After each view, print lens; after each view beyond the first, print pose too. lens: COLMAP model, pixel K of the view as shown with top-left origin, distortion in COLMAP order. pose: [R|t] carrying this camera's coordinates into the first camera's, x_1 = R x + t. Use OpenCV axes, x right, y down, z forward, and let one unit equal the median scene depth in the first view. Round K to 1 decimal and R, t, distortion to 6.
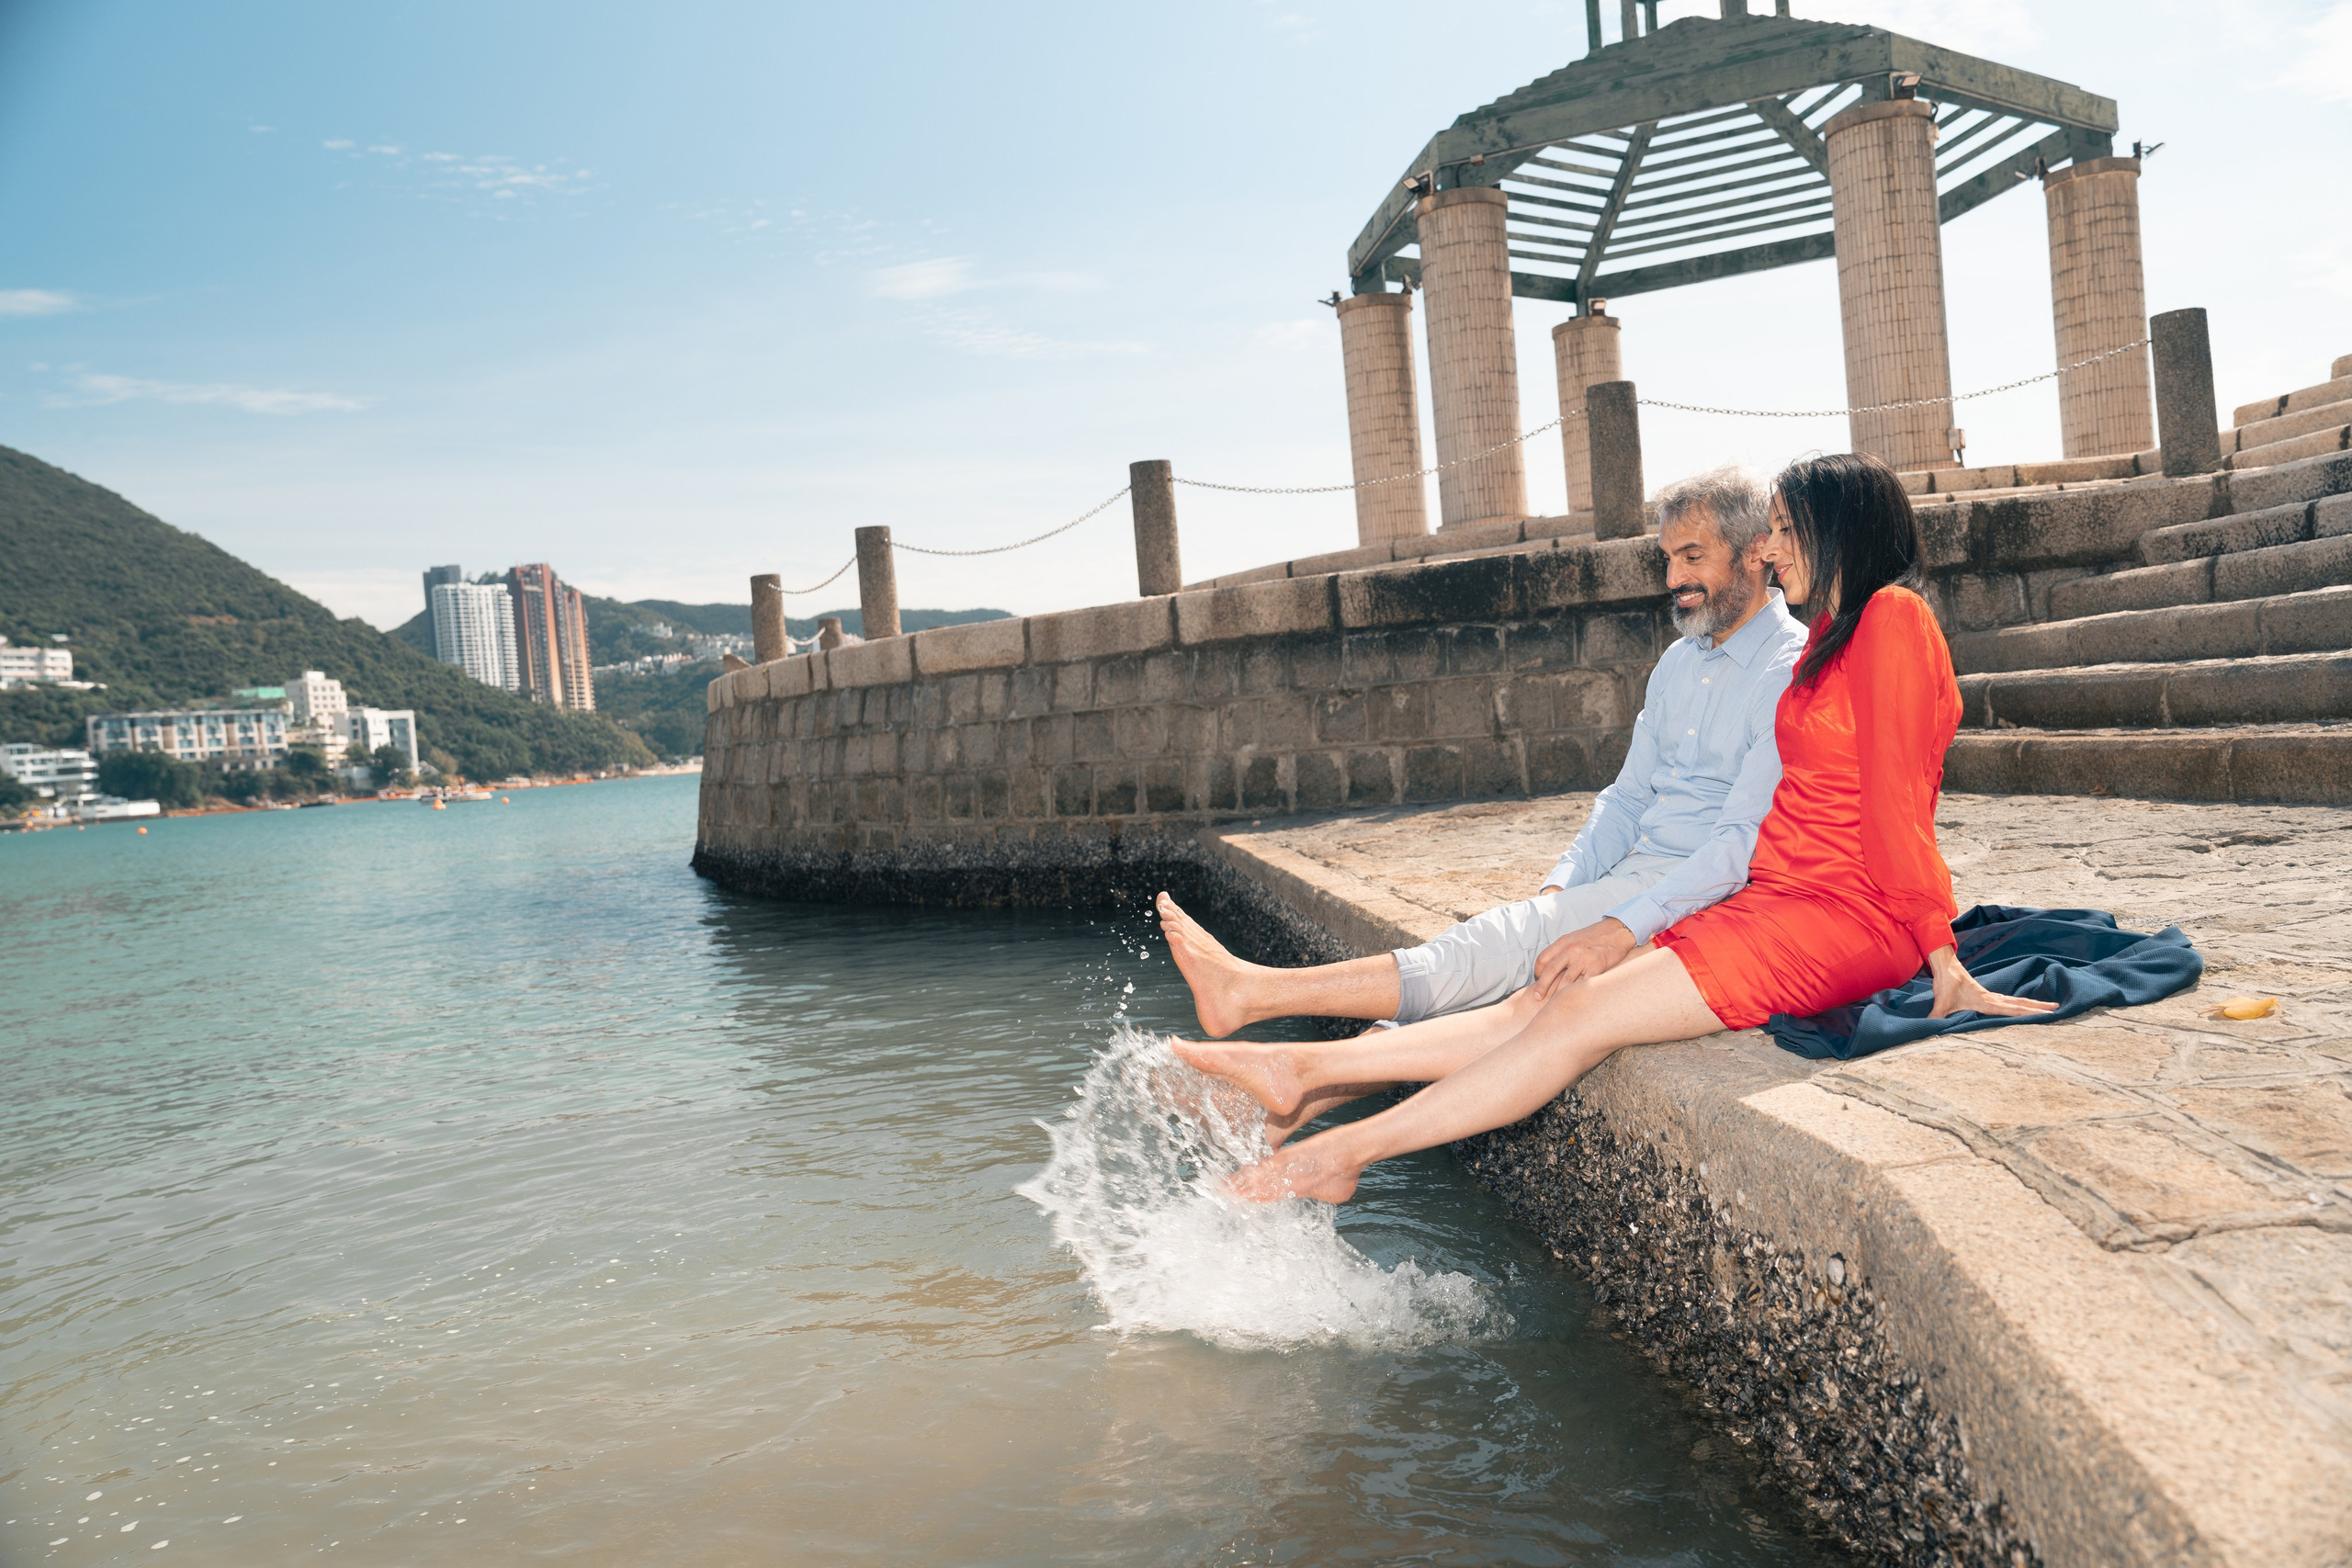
lens RADIAL K [[1764.0, 0, 1176.0], [0, 1764.0, 784.0], [0, 0, 1]] dist [-0.010131, 0.009384]
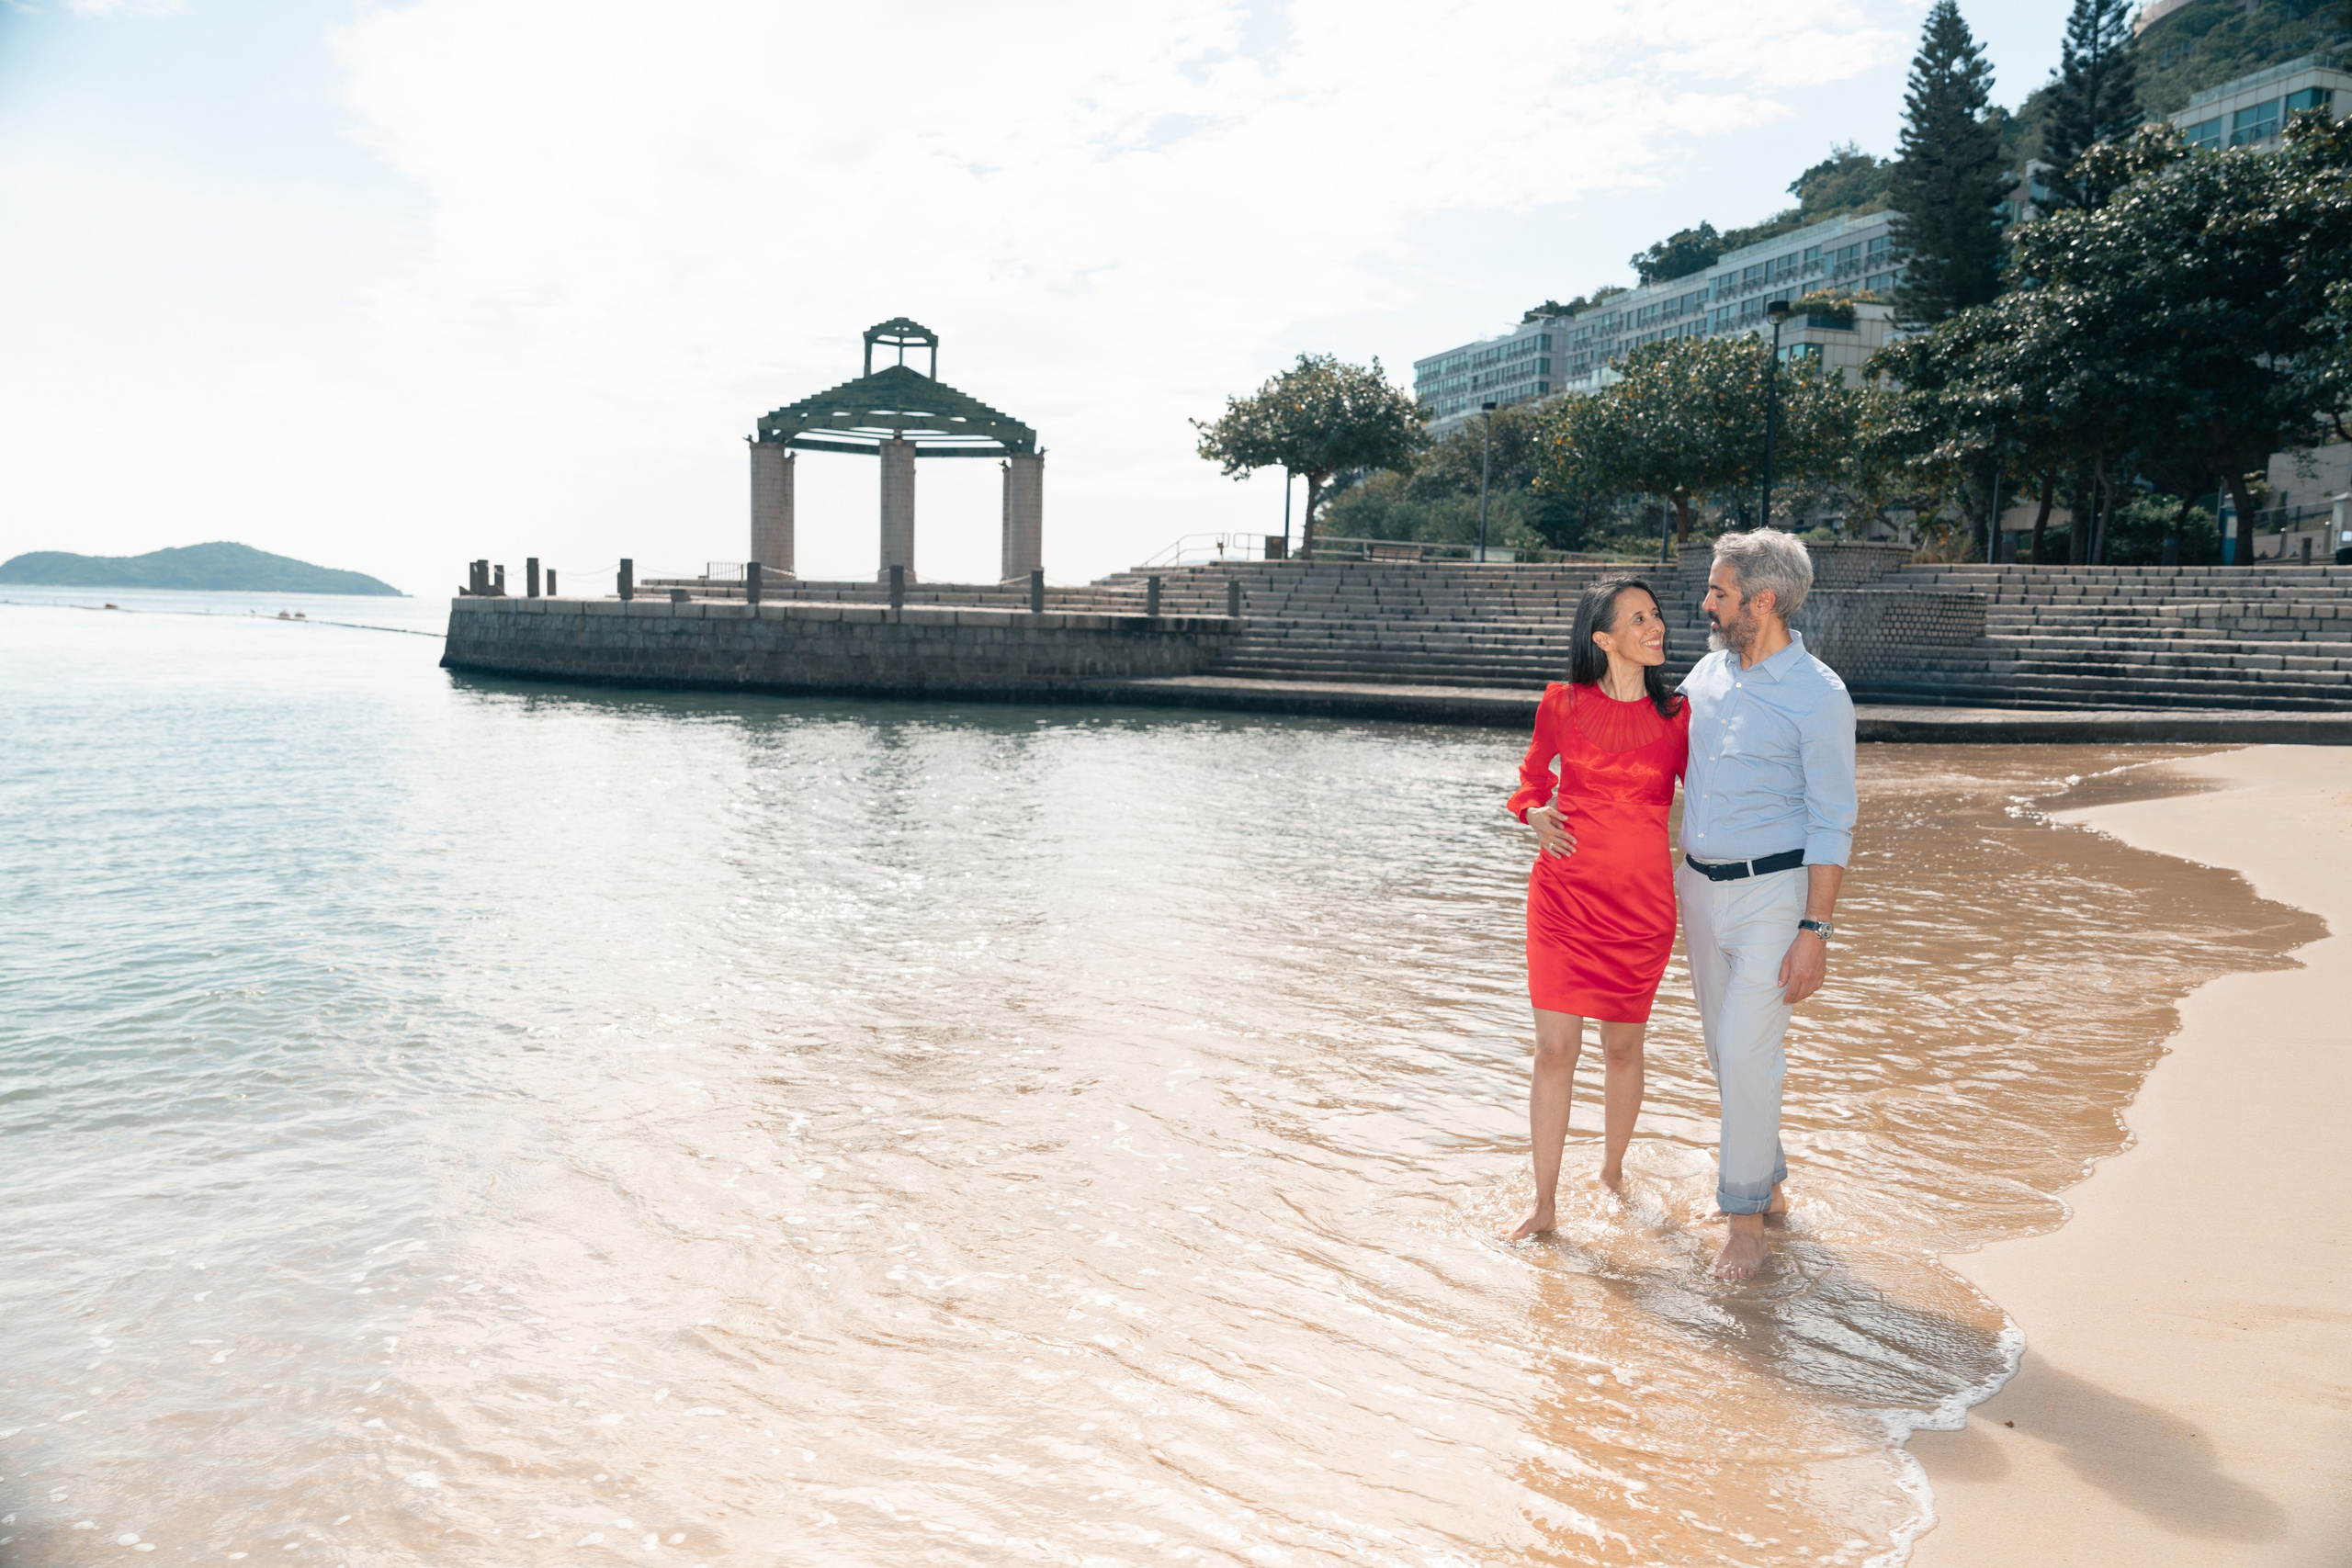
lens RADIAL K [[1573.2, 0, 1176.0], [0, 1573.2, 784.0], [0, 0, 1]] dist [-0.022878, 0.020321]
pose [[0.445727, 0.002542, 0.895166, -2.198429], [-0.037858, 0.999155, 0.016014, 0.140890], [-0.894368, -0.041027, 0.445446, -0.493613]]
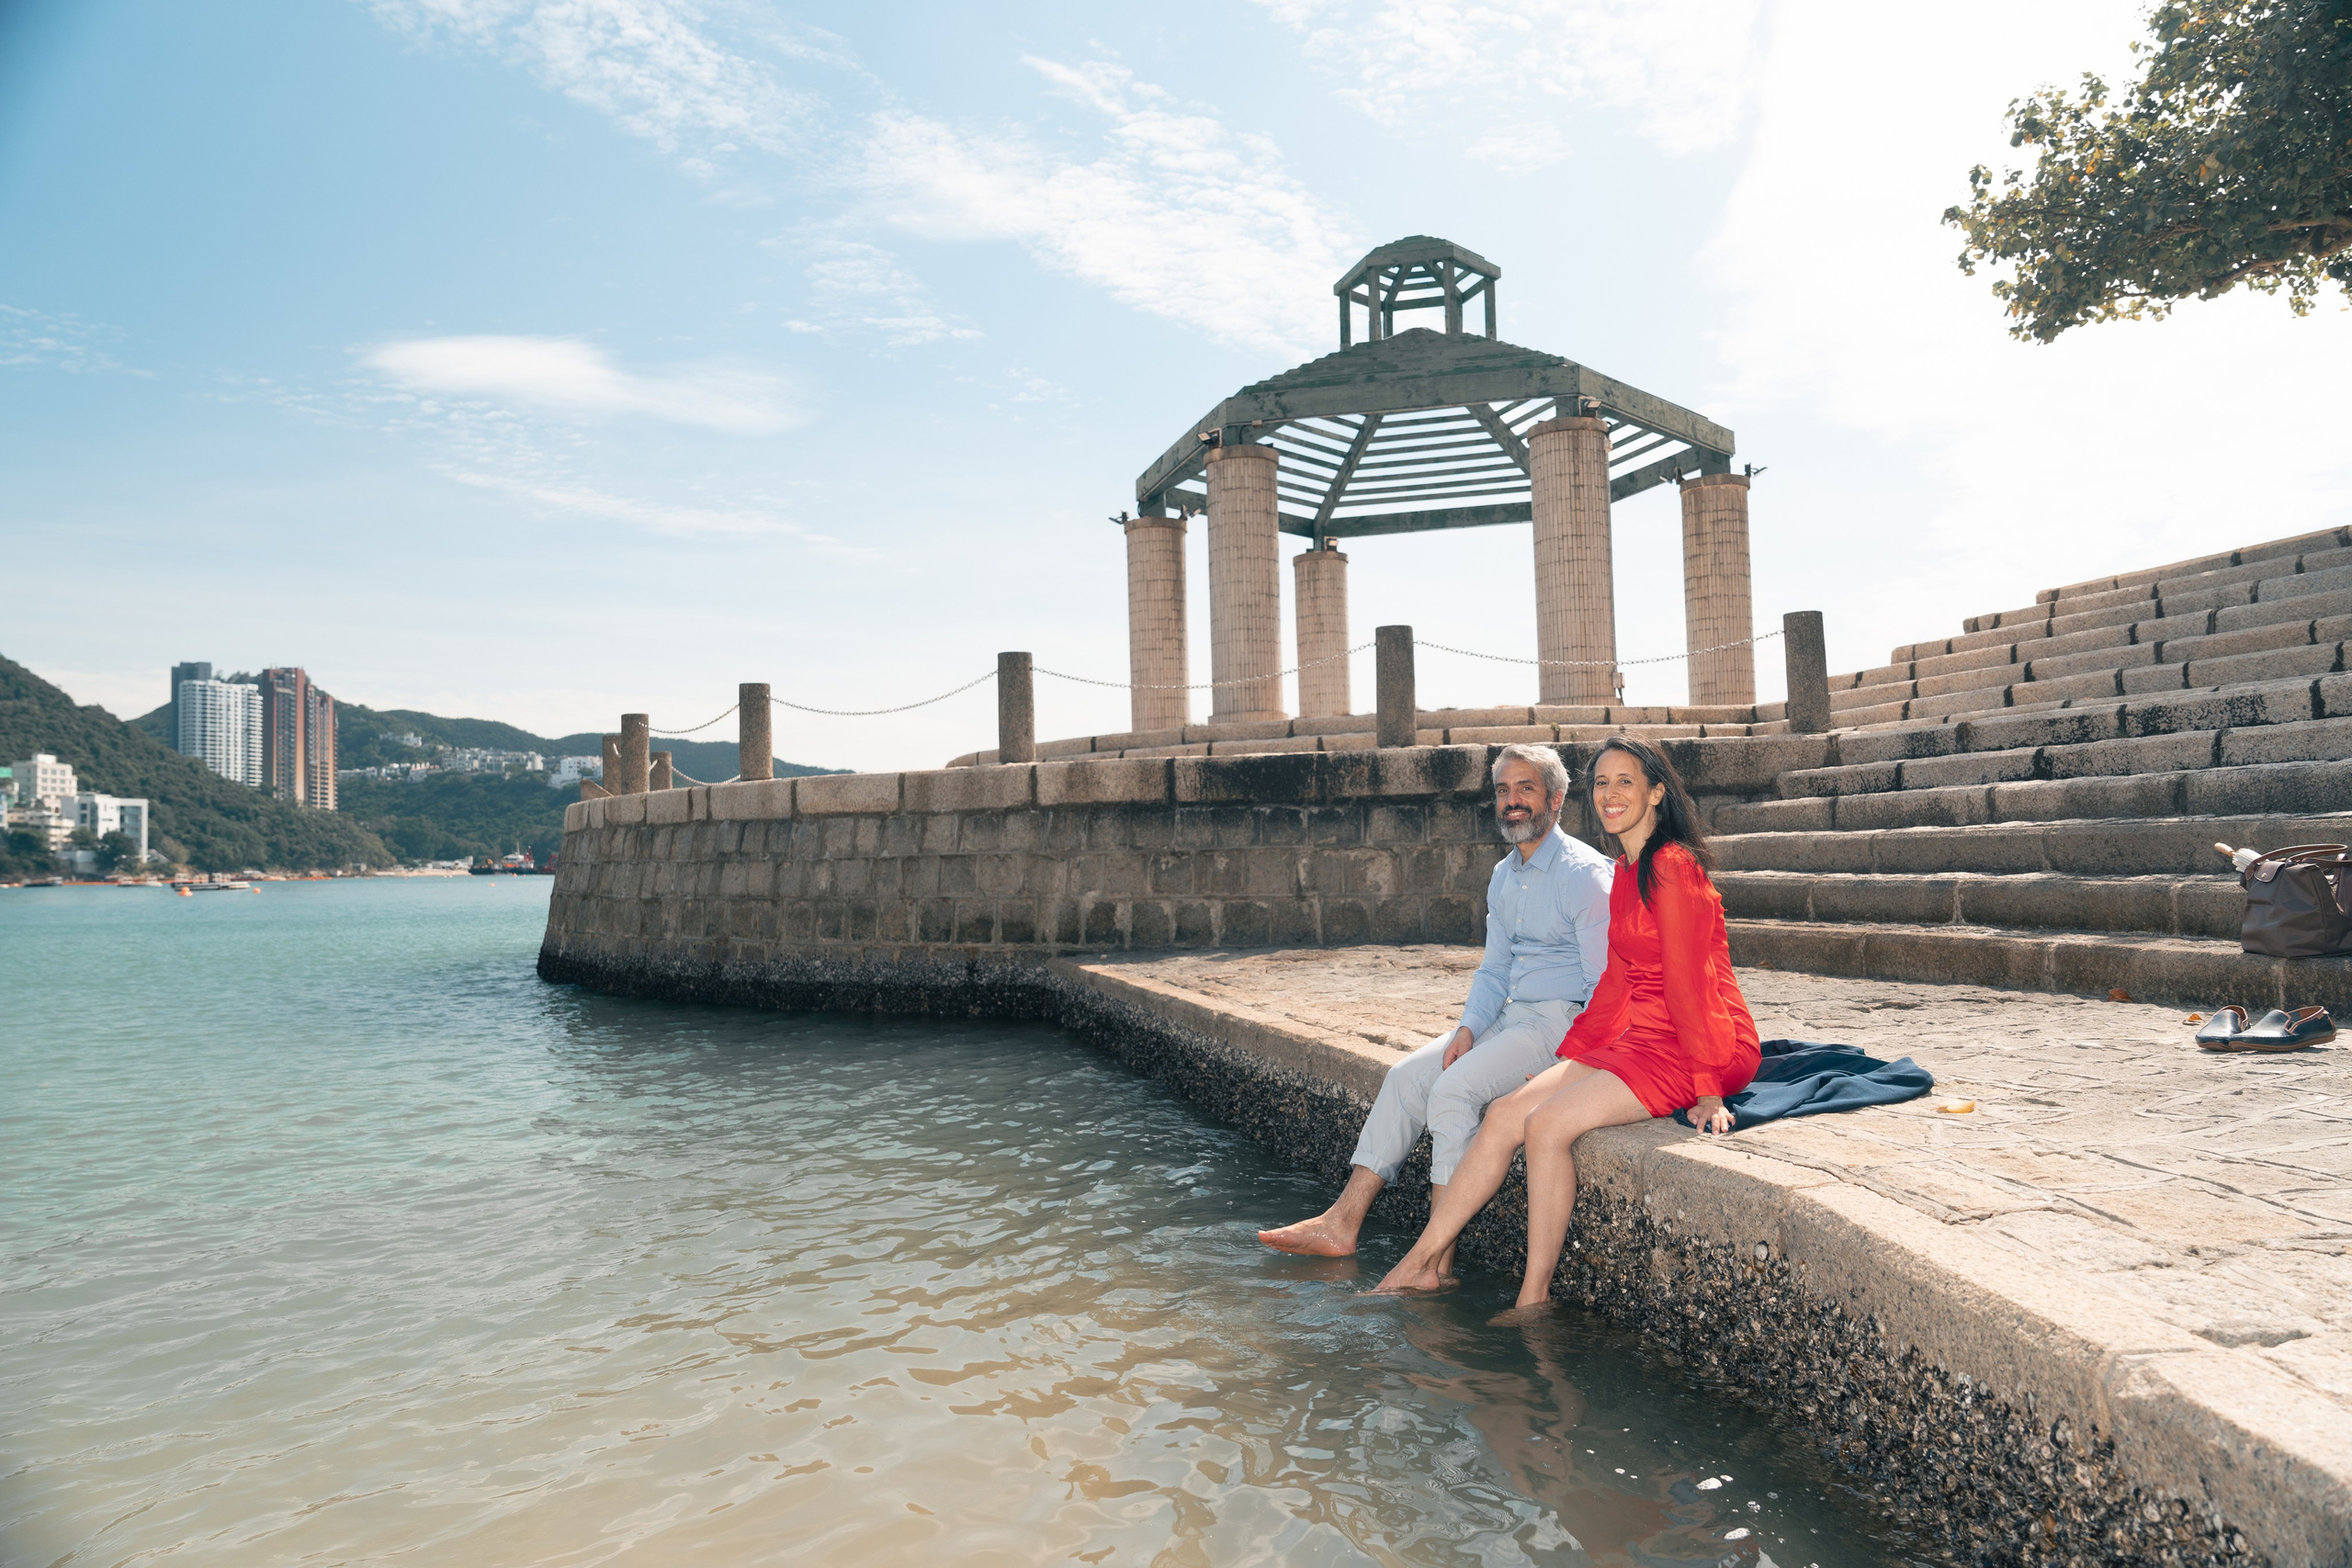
lens RADIAL K [[1573.2, 0, 1176.0], [0, 1573.2, 784.0], [0, 0, 1]] dist [-0.022878, 0.020321]
pose [[0.982726, 0.069064, 0.171695, -0.073618], [-0.053987, 0.994387, -0.090990, -0.000167], [-0.177015, 0.080149, 0.980939, -0.064196]]
